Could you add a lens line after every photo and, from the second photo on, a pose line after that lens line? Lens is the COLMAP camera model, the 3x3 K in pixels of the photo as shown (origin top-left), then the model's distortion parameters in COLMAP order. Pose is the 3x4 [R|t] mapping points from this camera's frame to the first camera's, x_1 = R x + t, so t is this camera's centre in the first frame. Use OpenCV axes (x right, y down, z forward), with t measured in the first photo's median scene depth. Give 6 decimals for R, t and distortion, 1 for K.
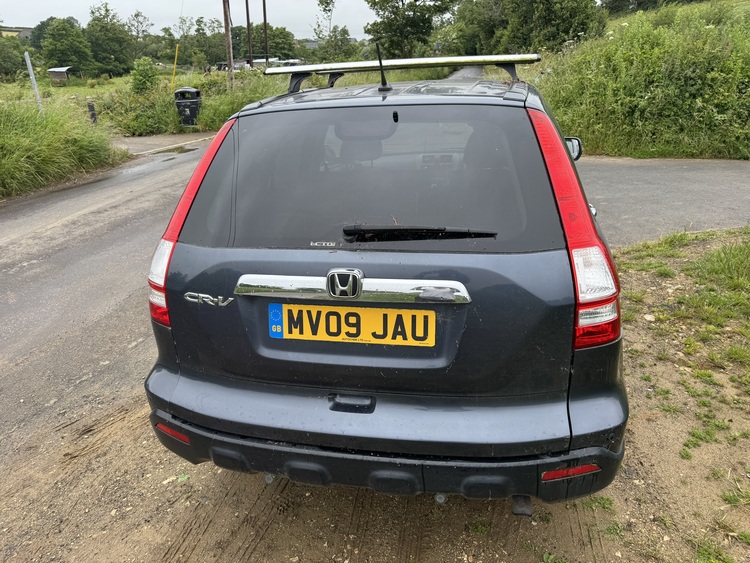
lens RADIAL K [[531.8, 0, 375.6], [0, 531.8, 271.8], [0, 0, 1]] dist [0.032708, -0.037807]
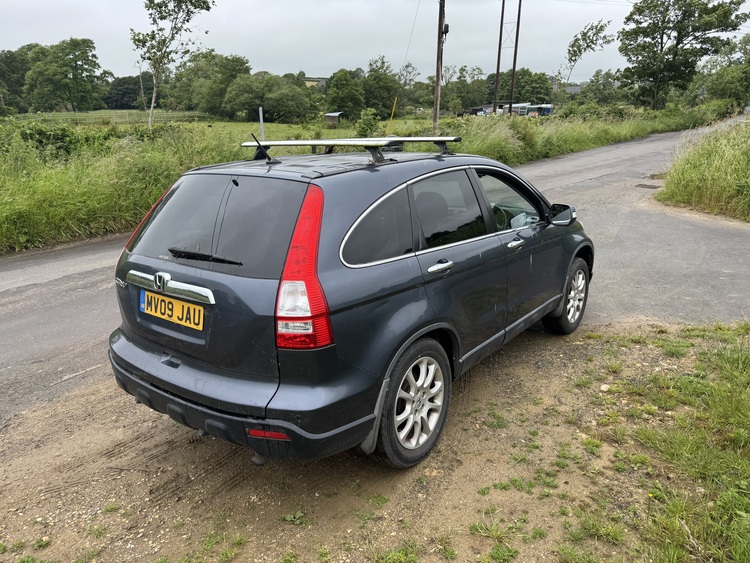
lens RADIAL K [[531.8, 0, 378.3], [0, 531.8, 281.9], [0, 0, 1]] dist [0.032708, -0.037807]
pose [[0.902544, 0.136560, -0.408371, 0.635415], [-0.159219, 0.987002, -0.021836, -0.025431], [0.400081, 0.084728, 0.912555, -0.121594]]
